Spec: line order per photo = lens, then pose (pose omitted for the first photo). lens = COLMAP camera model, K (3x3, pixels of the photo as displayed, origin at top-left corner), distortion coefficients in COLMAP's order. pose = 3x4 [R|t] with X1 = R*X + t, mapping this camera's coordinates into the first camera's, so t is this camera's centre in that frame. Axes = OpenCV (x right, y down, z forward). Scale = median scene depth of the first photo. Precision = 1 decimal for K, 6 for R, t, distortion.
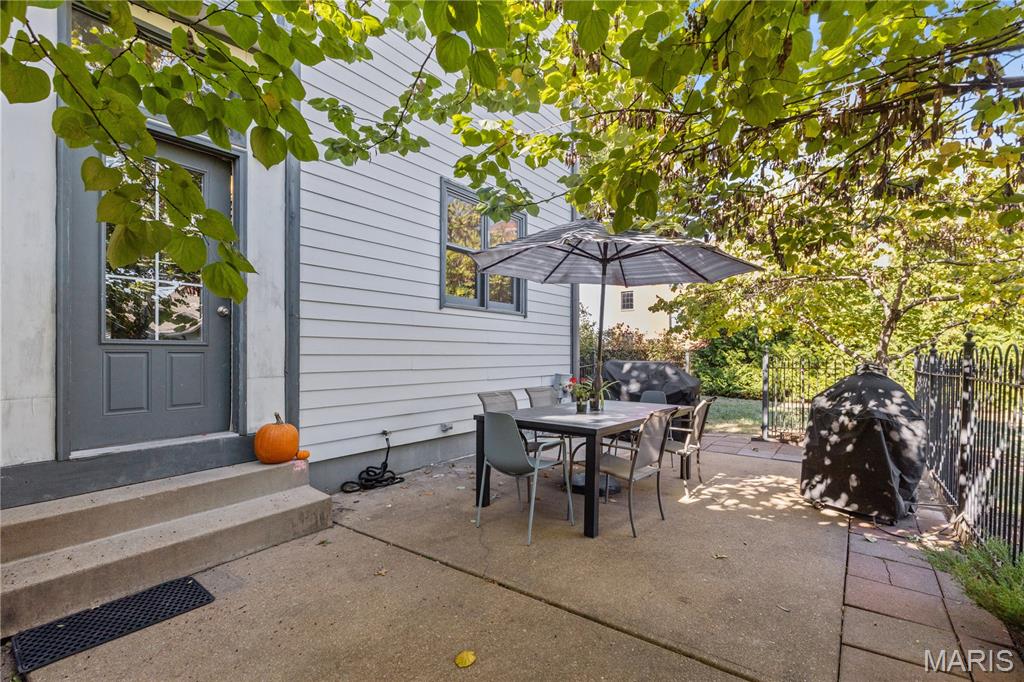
lens RADIAL K [[465.3, 0, 513.8], [0, 465.3, 349.7], [0, 0, 1]] dist [0.007659, -0.001725]
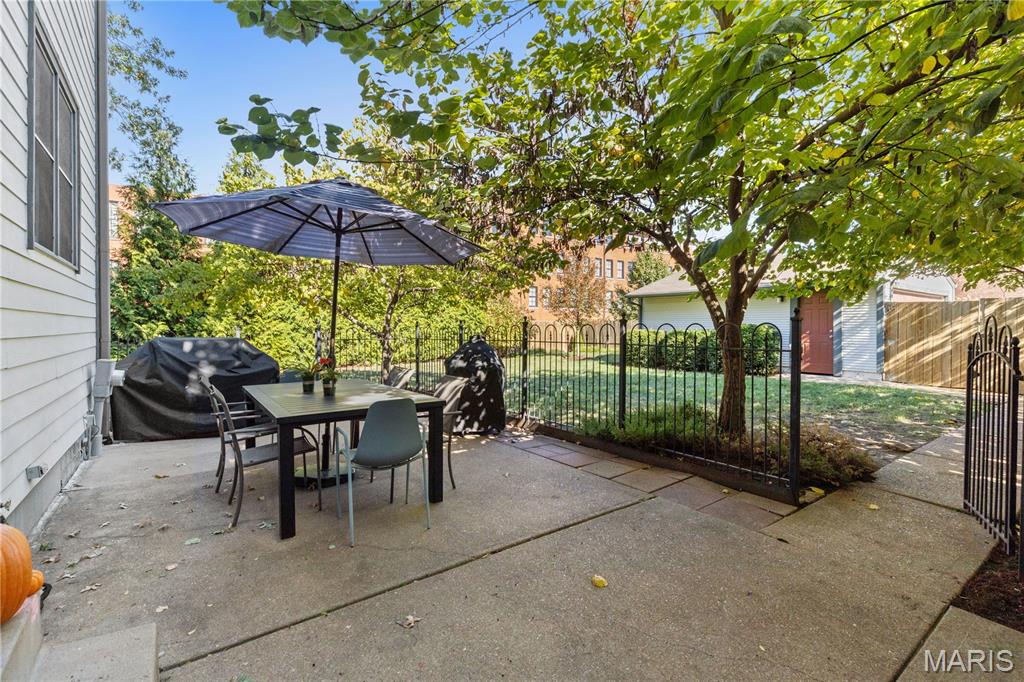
lens RADIAL K [[465.3, 0, 514.7], [0, 465.3, 334.9], [0, 0, 1]] dist [0.007659, -0.001725]
pose [[0.295295, -0.022882, 0.955132, -0.711272], [-0.006639, 0.999640, 0.026000, -0.014464], [-0.955383, -0.014019, 0.295037, 0.452113]]
